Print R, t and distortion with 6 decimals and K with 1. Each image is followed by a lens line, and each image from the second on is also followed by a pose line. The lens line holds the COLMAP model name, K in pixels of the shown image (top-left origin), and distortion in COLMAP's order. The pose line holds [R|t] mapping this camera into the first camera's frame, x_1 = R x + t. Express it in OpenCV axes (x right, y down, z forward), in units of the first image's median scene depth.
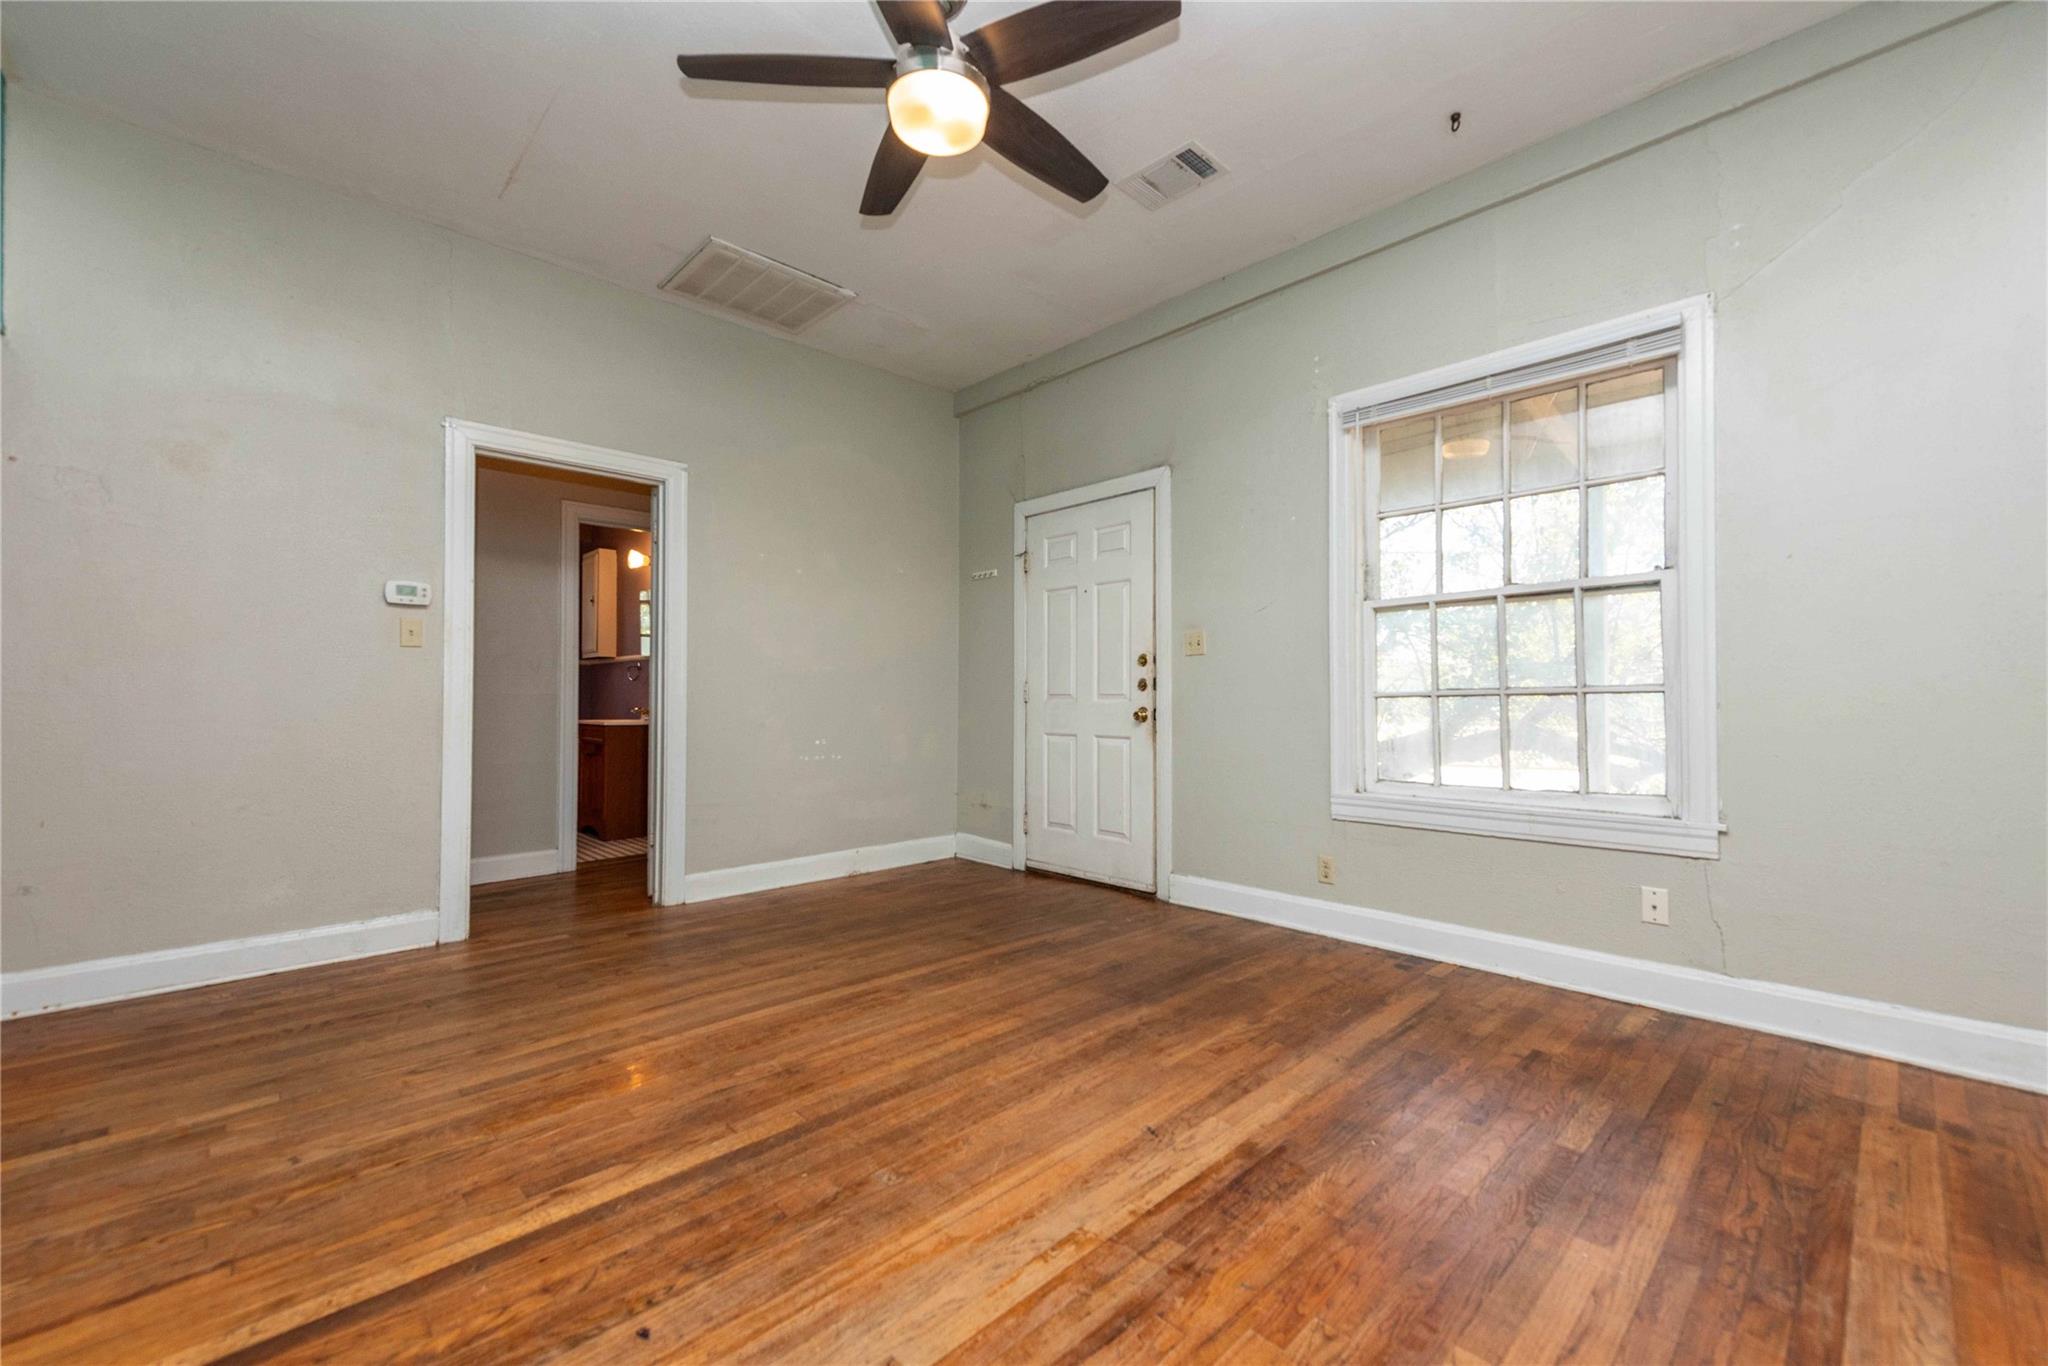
lens RADIAL K [[843.9, 0, 1017.4], [0, 843.9, 684.7], [0, 0, 1]] dist [0.000736, 0.000042]
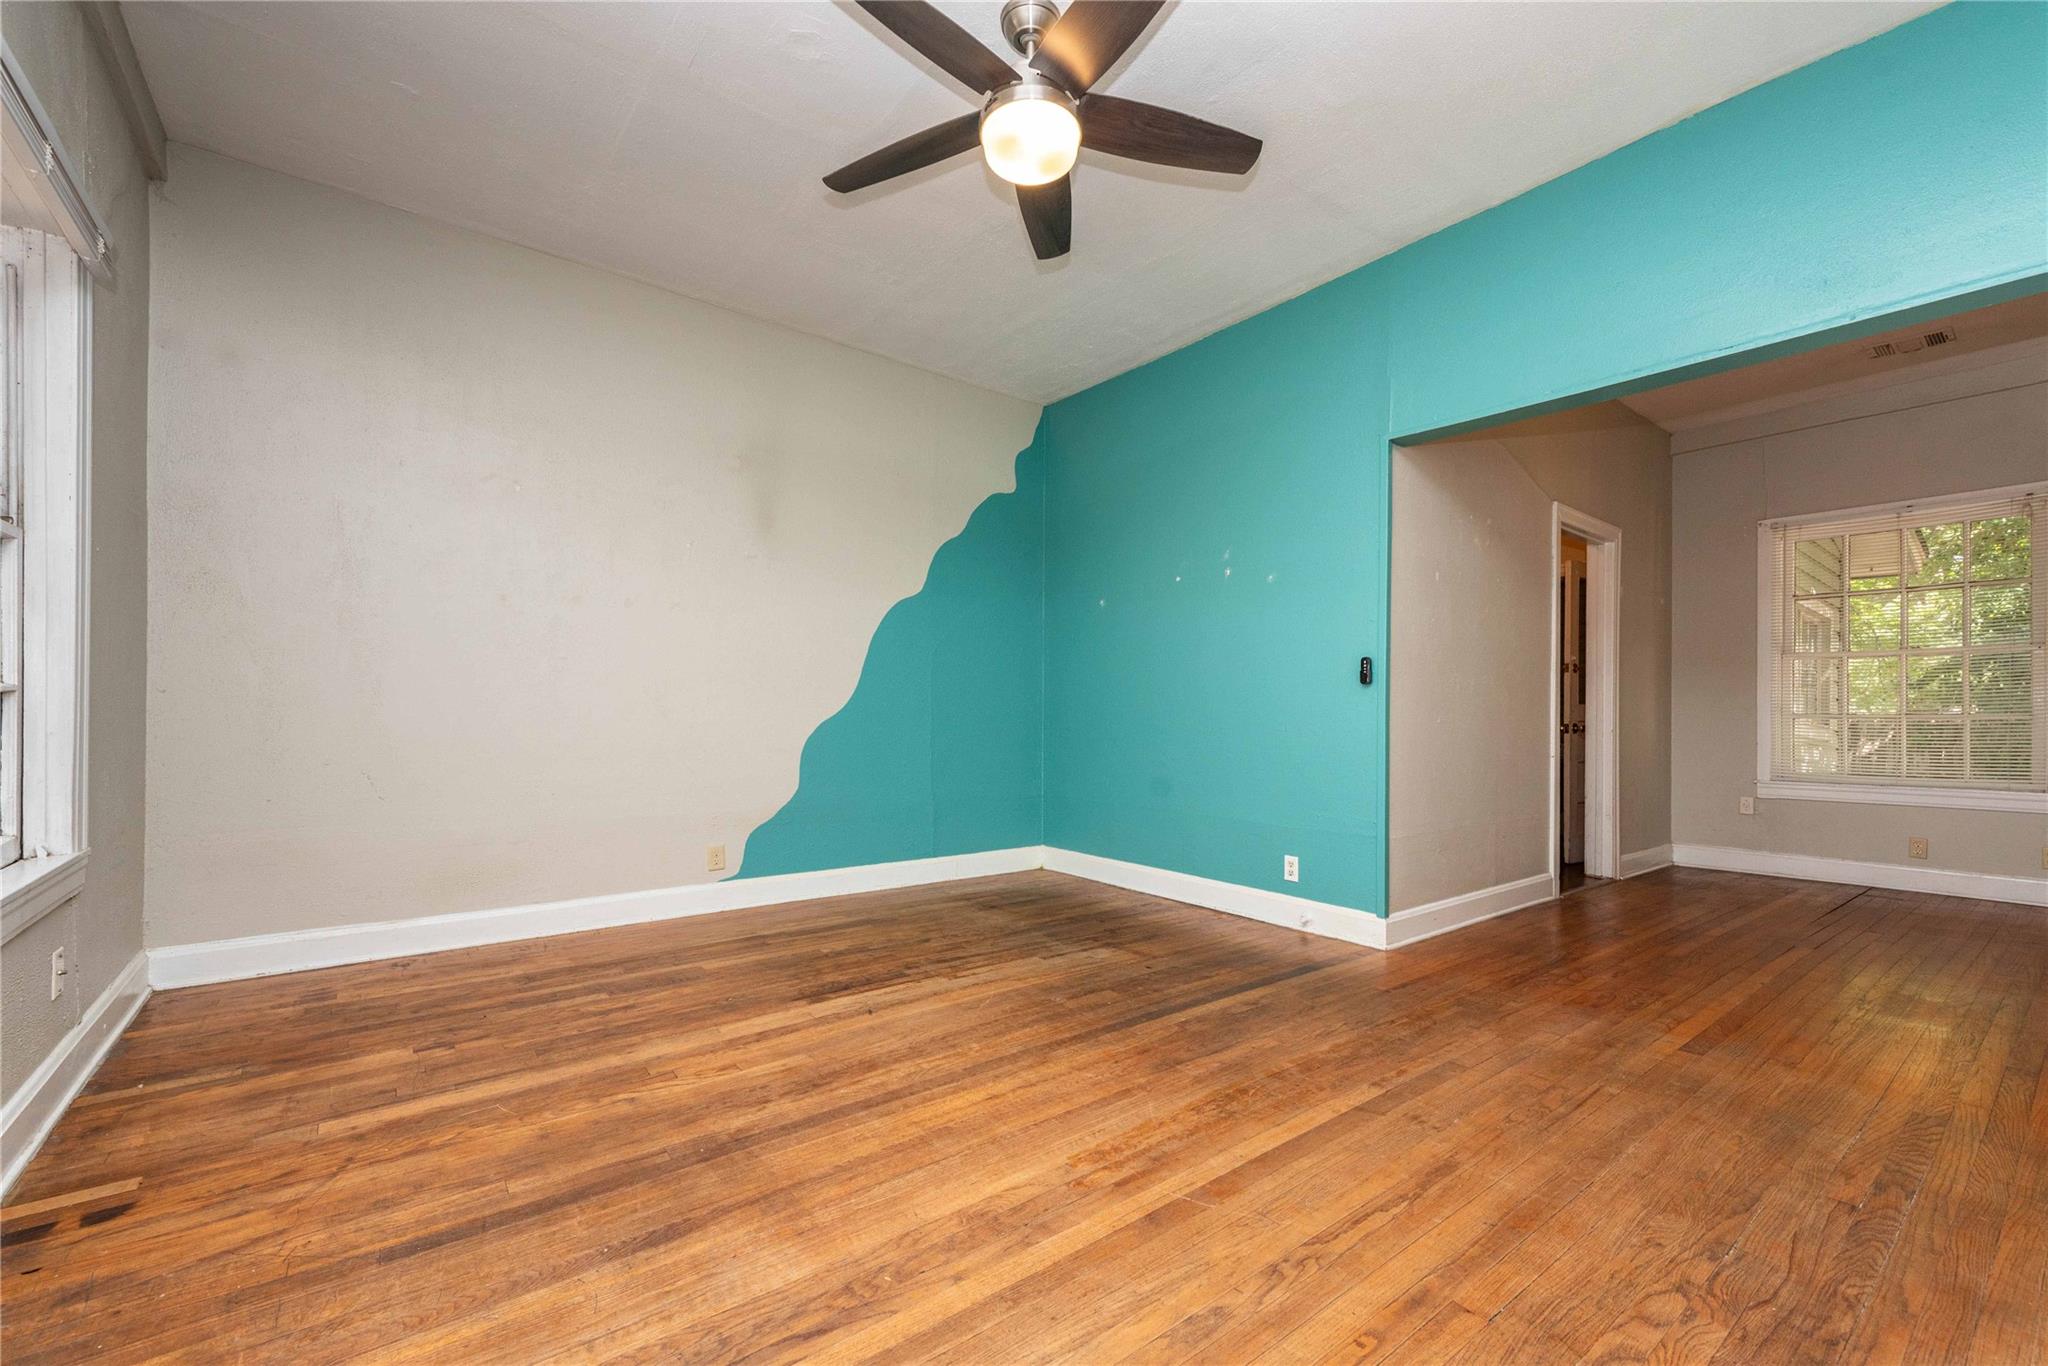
lens RADIAL K [[843.9, 0, 1023.9], [0, 843.9, 698.3], [0, 0, 1]] dist [0.000736, 0.000042]
pose [[-0.994353, -0.007950, 0.105827, -0.226727], [-0.010771, 0.999601, -0.026107, 0.049349], [-0.105577, -0.027099, -0.994042, 2.303254]]
